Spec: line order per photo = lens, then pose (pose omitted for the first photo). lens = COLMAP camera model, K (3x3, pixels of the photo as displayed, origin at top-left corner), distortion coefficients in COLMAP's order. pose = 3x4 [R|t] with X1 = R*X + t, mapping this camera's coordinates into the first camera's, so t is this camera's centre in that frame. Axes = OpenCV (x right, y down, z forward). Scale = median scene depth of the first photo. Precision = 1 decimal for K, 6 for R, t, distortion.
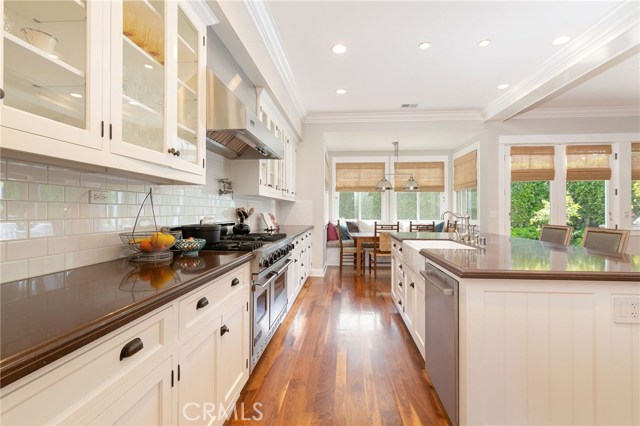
lens RADIAL K [[295.8, 0, 320.0], [0, 295.8, 213.0], [0, 0, 1]] dist [0.000490, 0.000178]
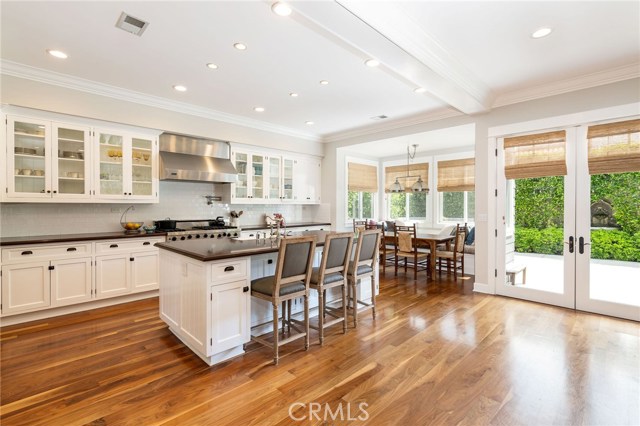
lens RADIAL K [[297.3, 0, 318.9], [0, 297.3, 206.7], [0, 0, 1]] dist [0.016050, 0.000221]
pose [[0.767715, -0.002394, -0.640787, 1.191499], [-0.002887, 0.999970, -0.007194, -0.030212], [0.640785, 0.007373, 0.767685, -0.003346]]
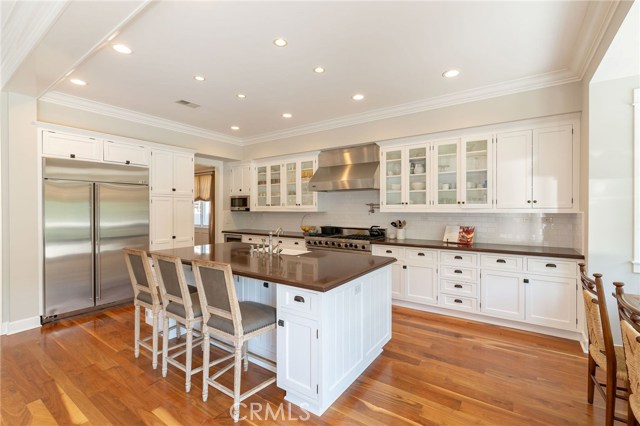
lens RADIAL K [[277.7, 0, 320.9], [0, 277.7, 203.1], [0, 0, 1]] dist [-0.014340, 0.000077]
pose [[-0.476620, -0.032102, -0.878523, 1.075292], [-0.012184, 0.999478, -0.029912, -0.055034], [0.879025, -0.003553, -0.476763, 1.285733]]
